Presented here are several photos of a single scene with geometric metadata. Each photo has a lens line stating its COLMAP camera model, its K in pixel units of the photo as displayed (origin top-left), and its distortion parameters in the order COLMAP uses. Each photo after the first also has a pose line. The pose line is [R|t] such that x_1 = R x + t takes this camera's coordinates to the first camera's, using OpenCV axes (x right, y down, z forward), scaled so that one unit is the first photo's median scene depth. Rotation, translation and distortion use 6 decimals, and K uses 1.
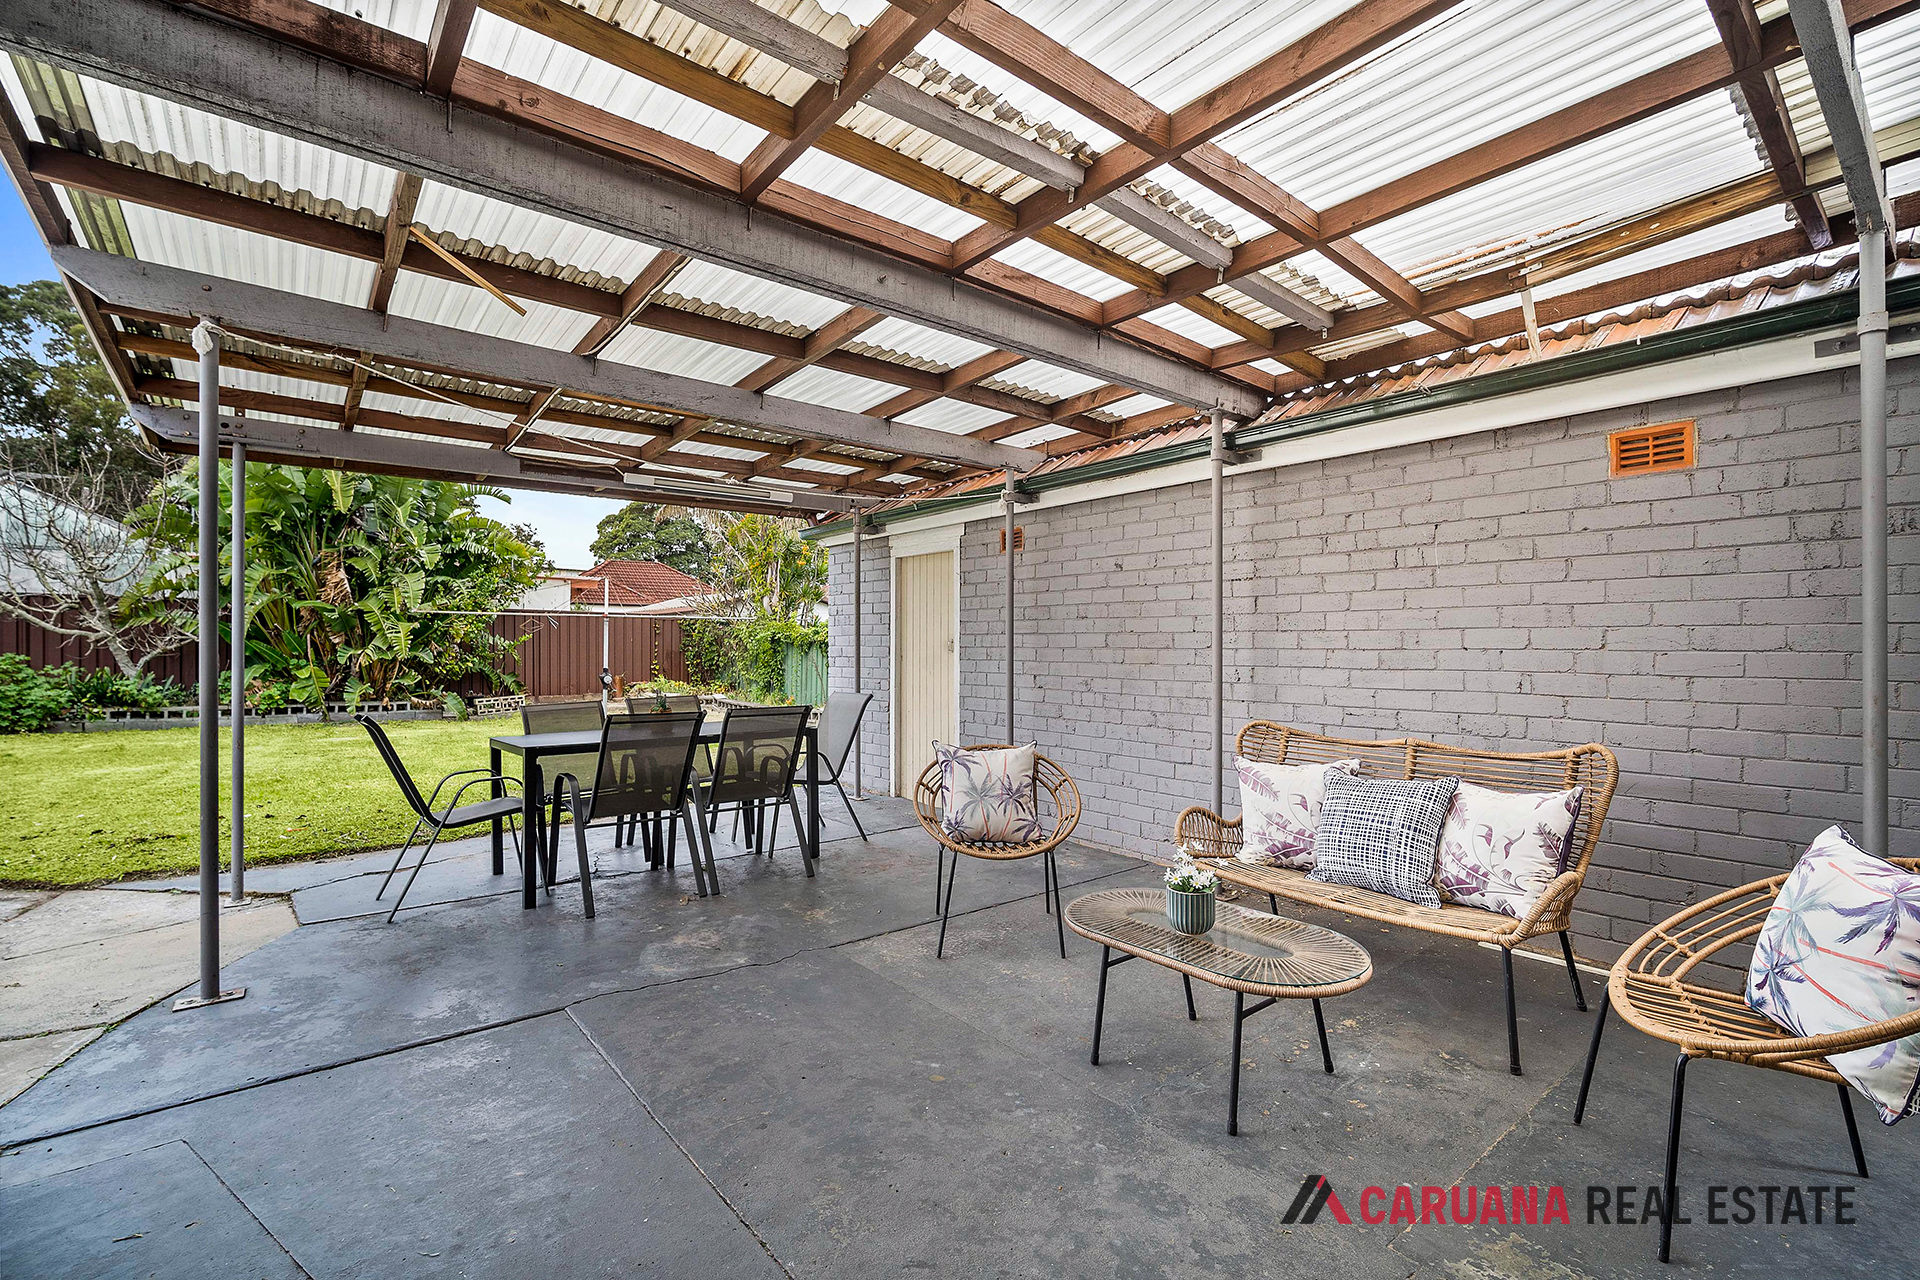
lens RADIAL K [[836.4, 0, 960.0], [0, 836.4, 640.0], [0, 0, 1]] dist [-0.002142, -0.000347]
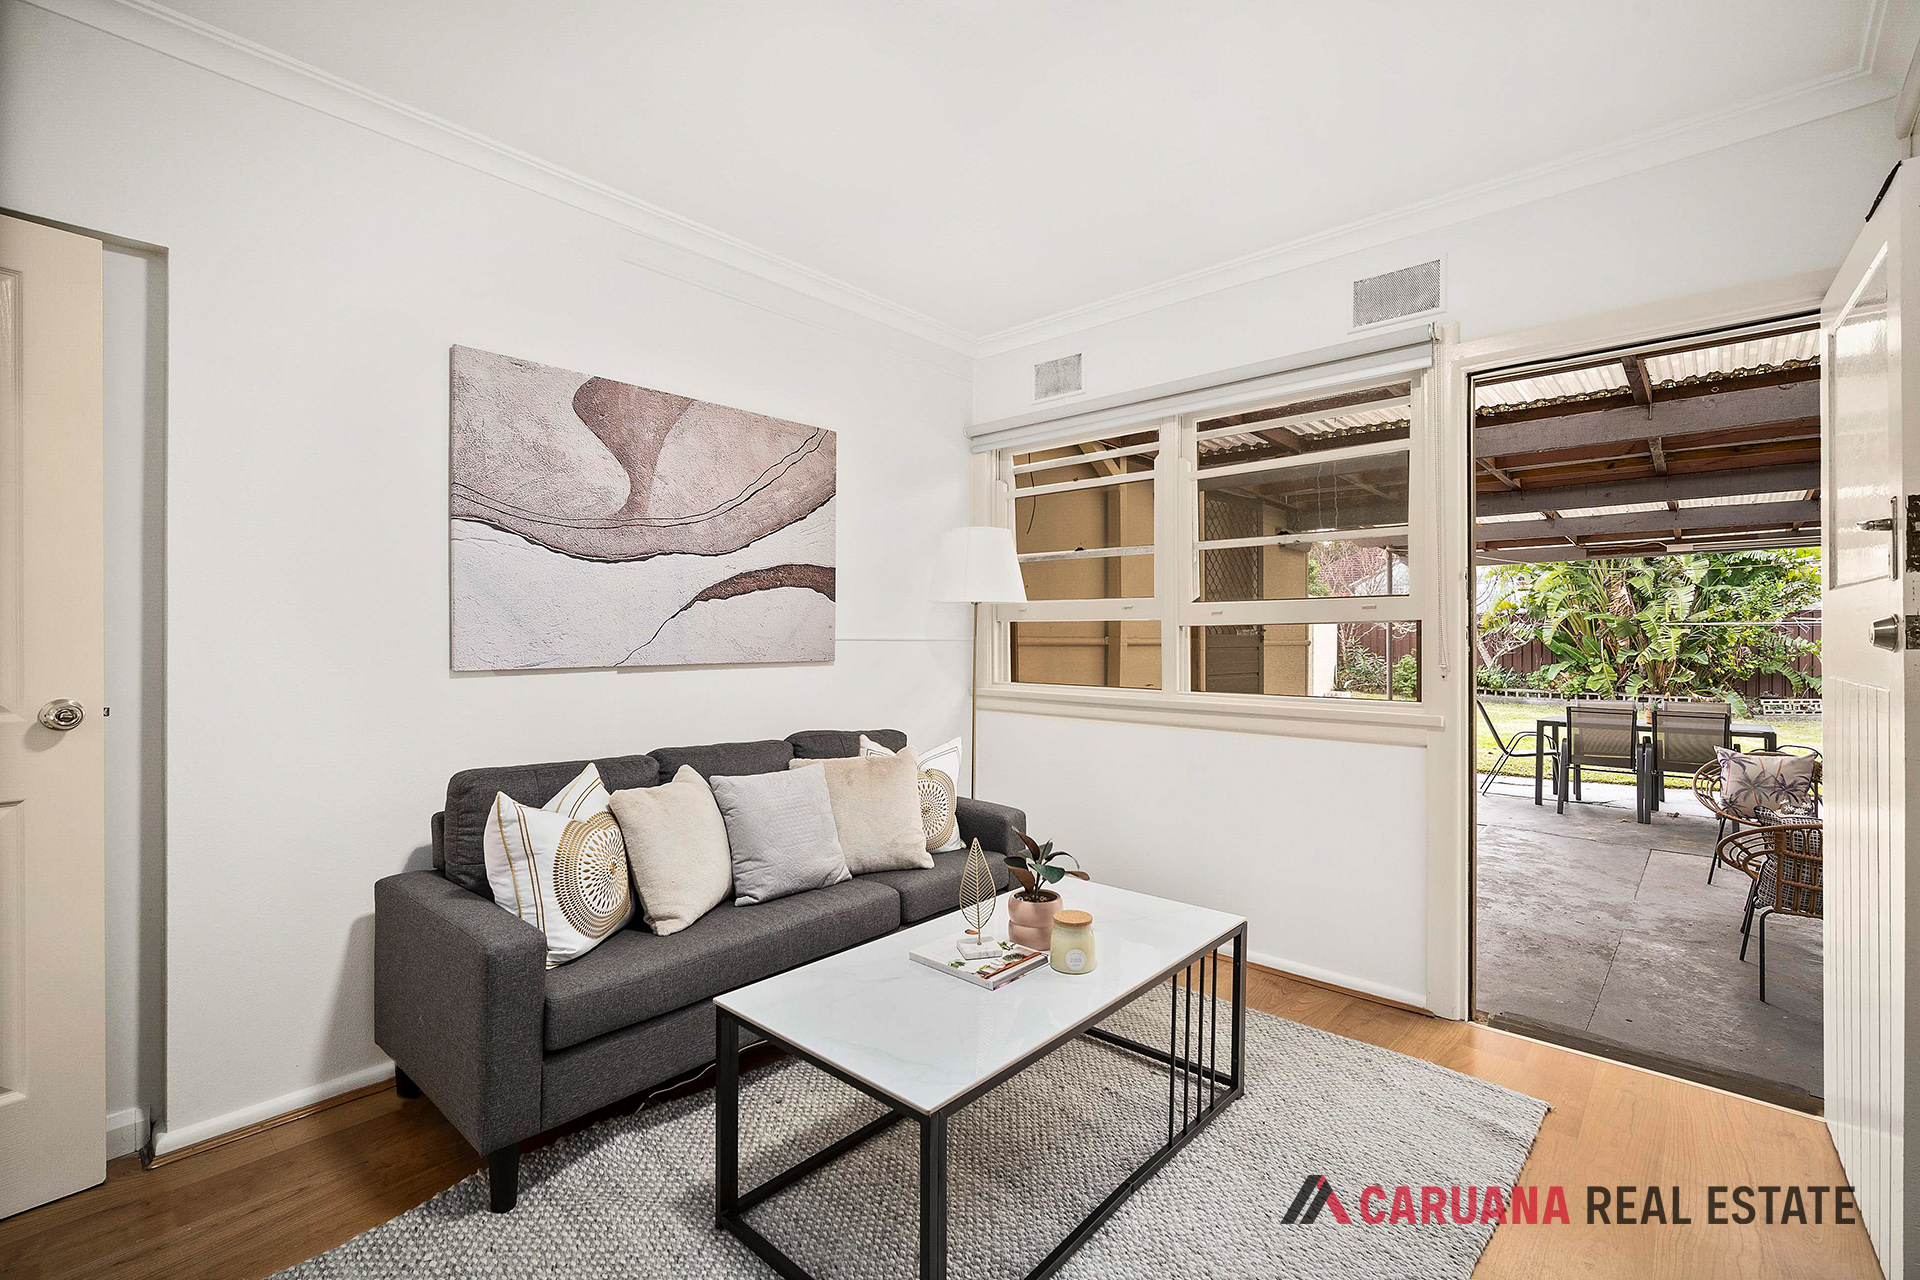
lens RADIAL K [[836.4, 0, 960.0], [0, 836.4, 640.0], [0, 0, 1]] dist [-0.002142, -0.000347]
pose [[0.162955, 0.005611, -0.986618, 0.334080], [0.010798, 0.999914, 0.007470, -0.025720], [0.986574, -0.011871, 0.162881, -0.187799]]
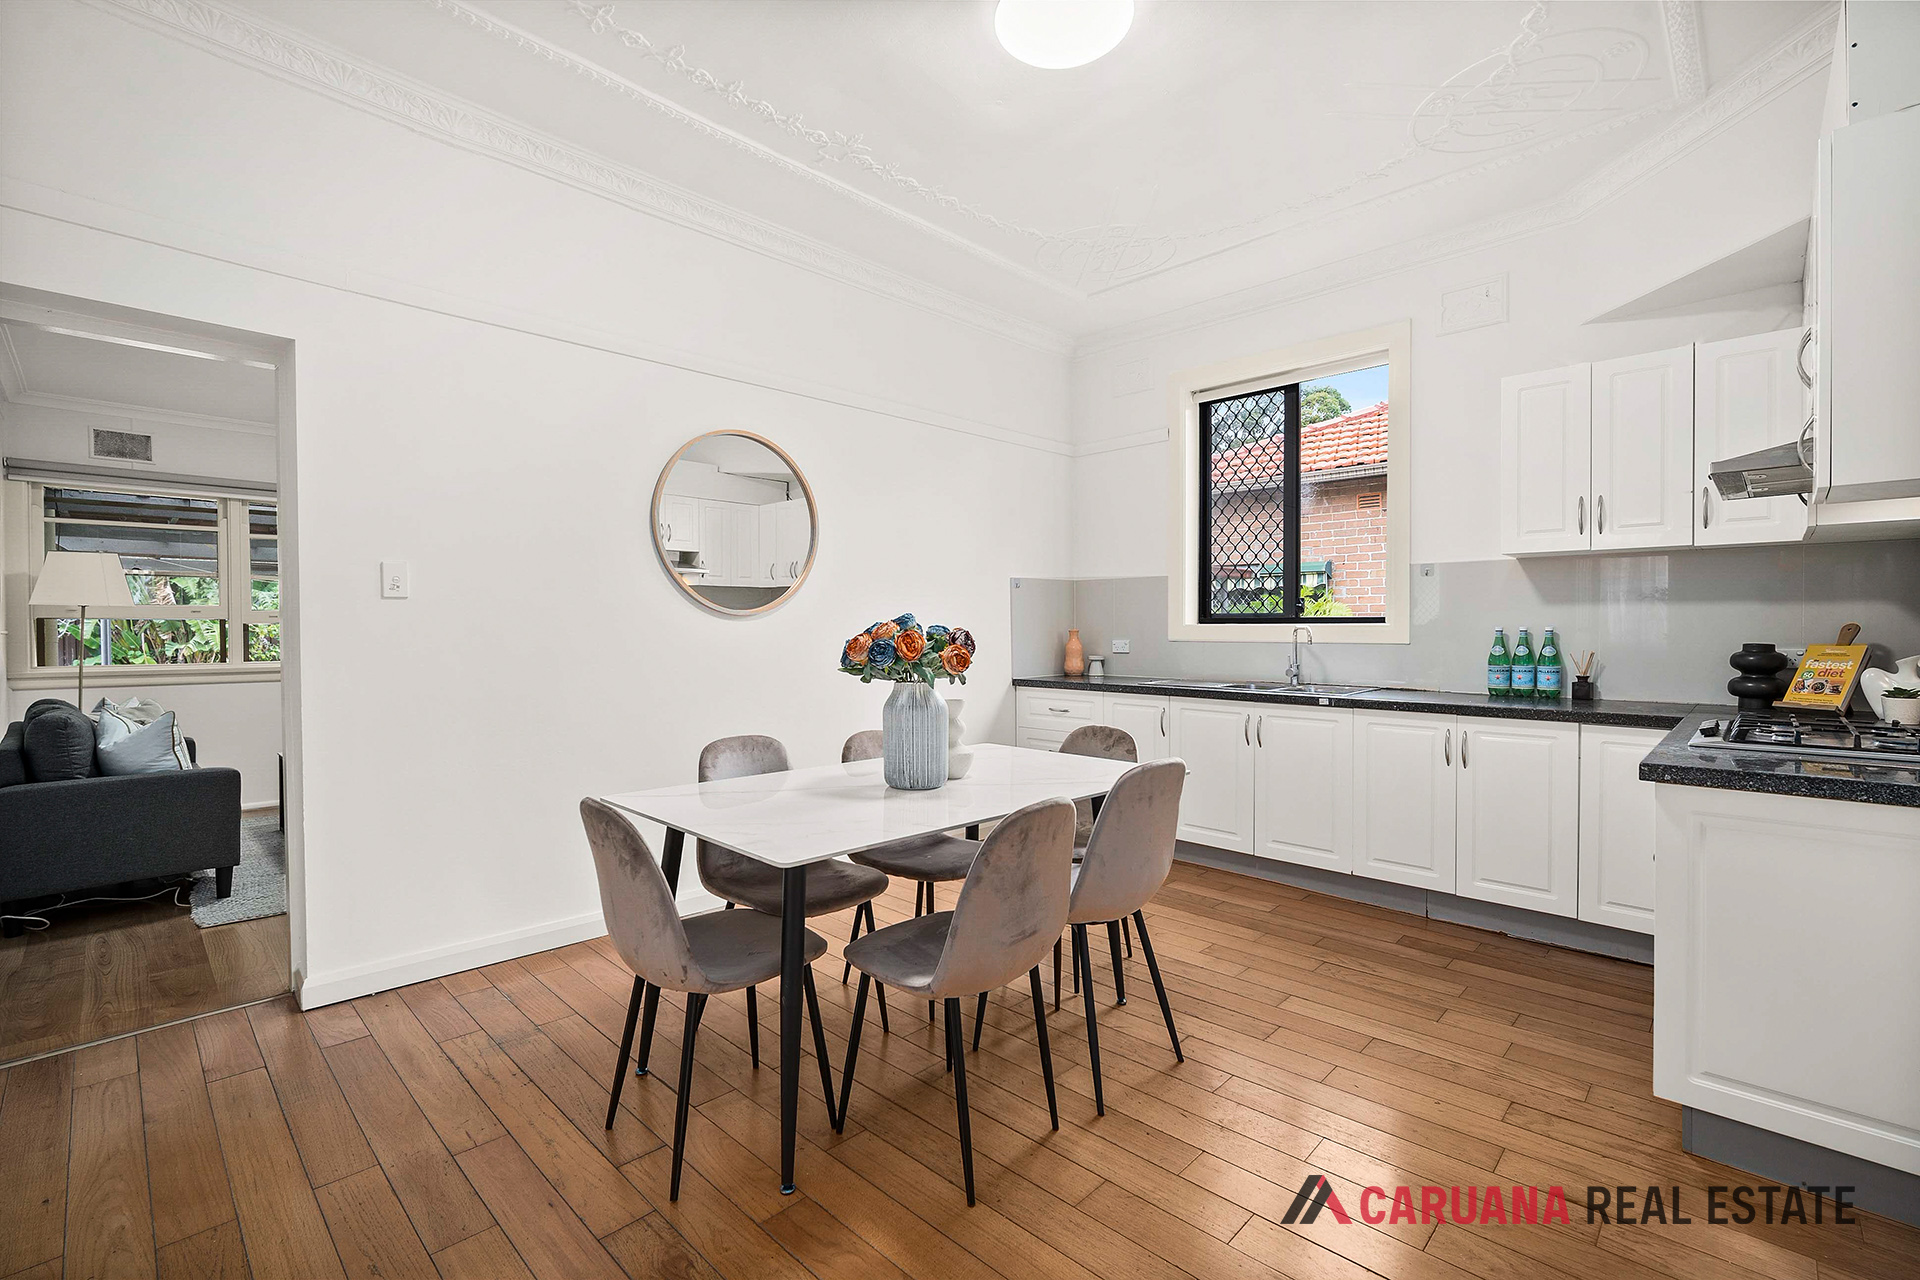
lens RADIAL K [[836.4, 0, 960.0], [0, 836.4, 640.0], [0, 0, 1]] dist [-0.002142, -0.000347]
pose [[0.992839, -0.003297, 0.119416, 0.405466], [0.000331, 0.999691, 0.024847, -0.029472], [-0.119462, -0.024630, 0.992533, -0.542034]]
